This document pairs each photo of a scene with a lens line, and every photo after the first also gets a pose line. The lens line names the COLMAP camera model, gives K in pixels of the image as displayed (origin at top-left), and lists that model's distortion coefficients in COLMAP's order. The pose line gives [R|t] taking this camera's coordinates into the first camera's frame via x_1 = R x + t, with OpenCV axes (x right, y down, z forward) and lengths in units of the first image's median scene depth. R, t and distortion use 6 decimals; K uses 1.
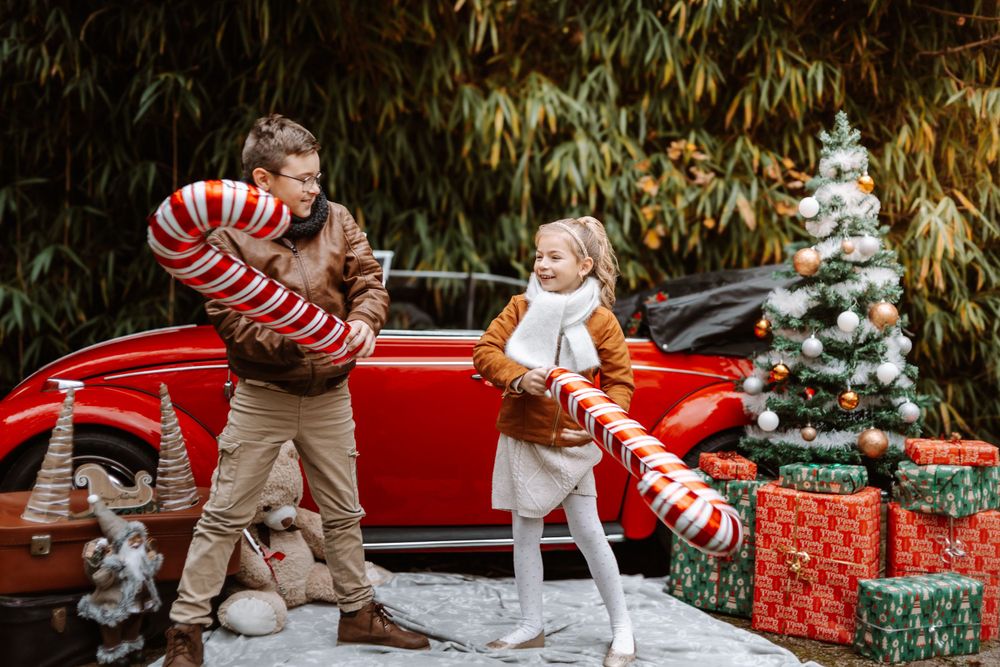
lens RADIAL K [[1006.8, 0, 503.7], [0, 1006.8, 336.3], [0, 0, 1]] dist [-0.007816, 0.037035]
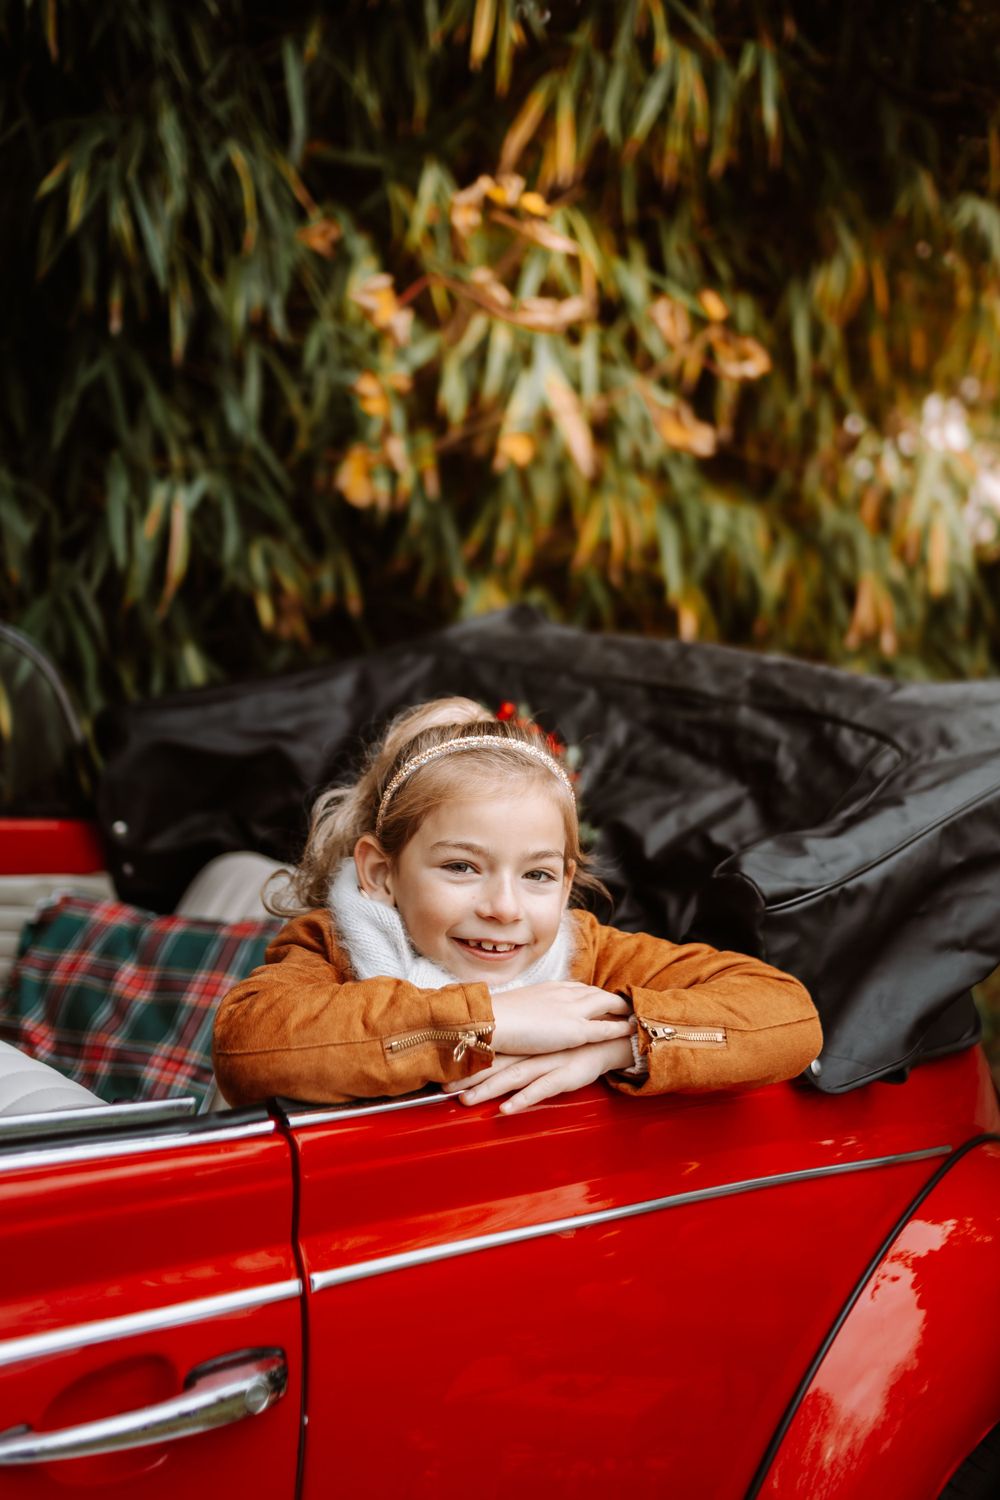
lens RADIAL K [[1587.4, 0, 517.2], [0, 1587.4, 744.3], [0, 0, 1]] dist [-0.019881, -0.022680]
pose [[0.872377, 0.026951, 0.488090, -0.086035], [-0.085464, 0.991510, 0.098004, -0.103210], [-0.481305, -0.127210, 0.867273, 0.820161]]
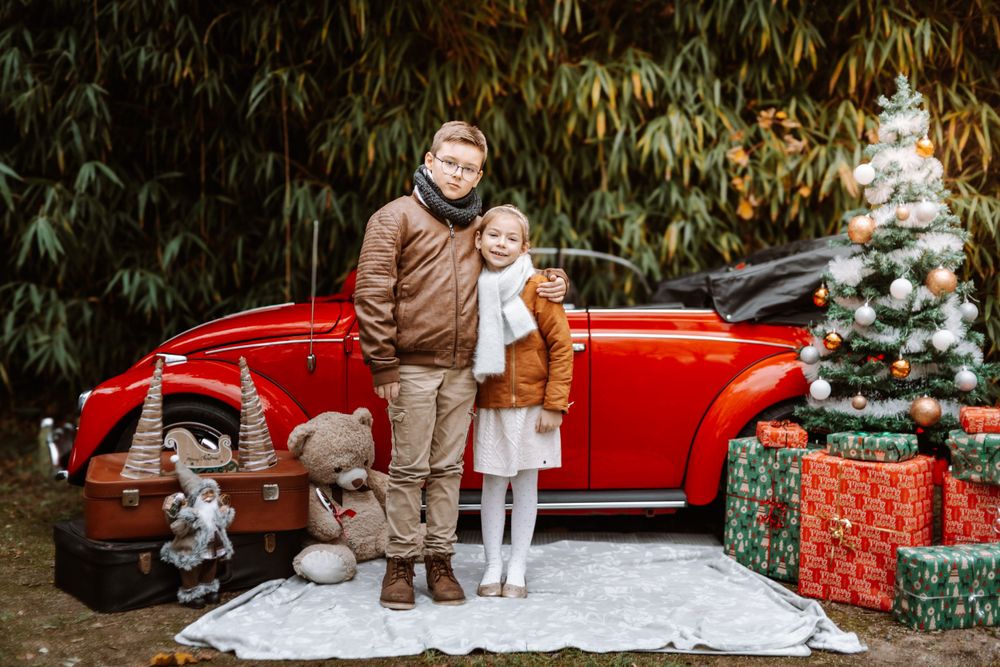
lens RADIAL K [[1001.9, 0, 500.8], [0, 1001.9, 335.5], [0, 0, 1]] dist [0.000639, 0.018637]
pose [[0.985520, -0.011278, -0.169183, 0.118034], [0.015610, 0.999583, 0.024296, 0.000792], [0.168839, -0.026585, 0.985285, -0.038147]]
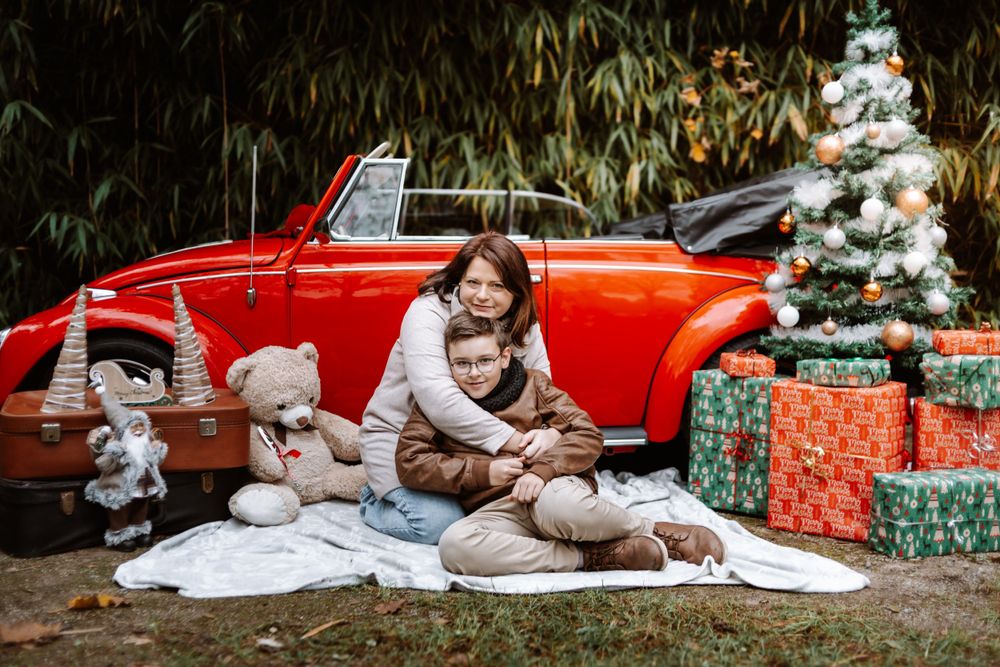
lens RADIAL K [[973.2, 0, 499.0], [0, 973.2, 332.2], [0, 0, 1]] dist [-0.004426, 0.023328]
pose [[0.993773, -0.014326, -0.110499, 0.089900], [0.019243, 0.998865, 0.043566, 0.052953], [0.109749, -0.045421, 0.992921, 0.041911]]
